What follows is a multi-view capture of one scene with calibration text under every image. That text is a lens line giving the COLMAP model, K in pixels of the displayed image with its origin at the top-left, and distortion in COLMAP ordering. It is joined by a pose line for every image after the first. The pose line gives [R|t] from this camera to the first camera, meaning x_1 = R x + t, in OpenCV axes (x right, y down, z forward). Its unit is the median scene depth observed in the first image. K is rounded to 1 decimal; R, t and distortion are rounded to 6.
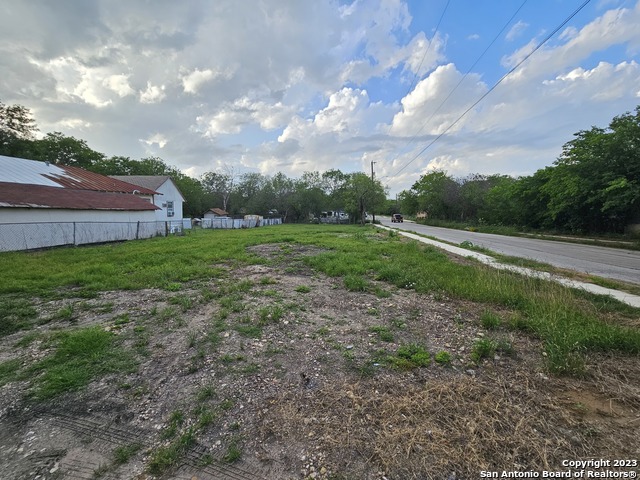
lens RADIAL K [[258.6, 0, 316.7], [0, 258.6, 241.3], [0, 0, 1]] dist [-0.001768, 0.000876]
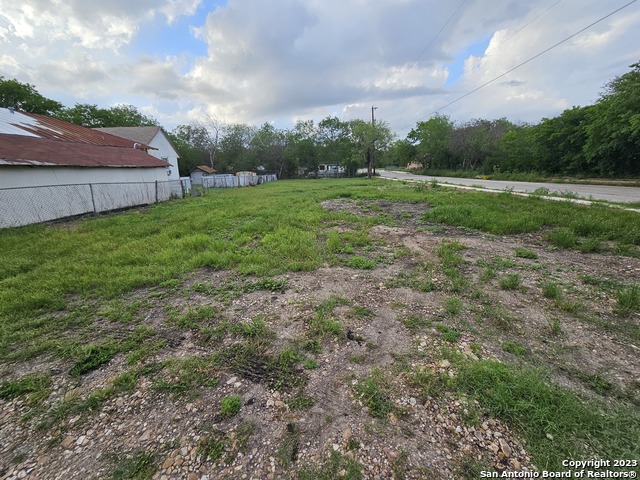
lens RADIAL K [[257.1, 0, 317.4], [0, 257.1, 240.4], [0, 0, 1]] dist [-0.001500, 0.001084]
pose [[0.995132, -0.058566, 0.079258, -0.749939], [0.044742, 0.985086, 0.166146, -0.008267], [-0.087806, -0.161791, 0.982911, 0.333899]]
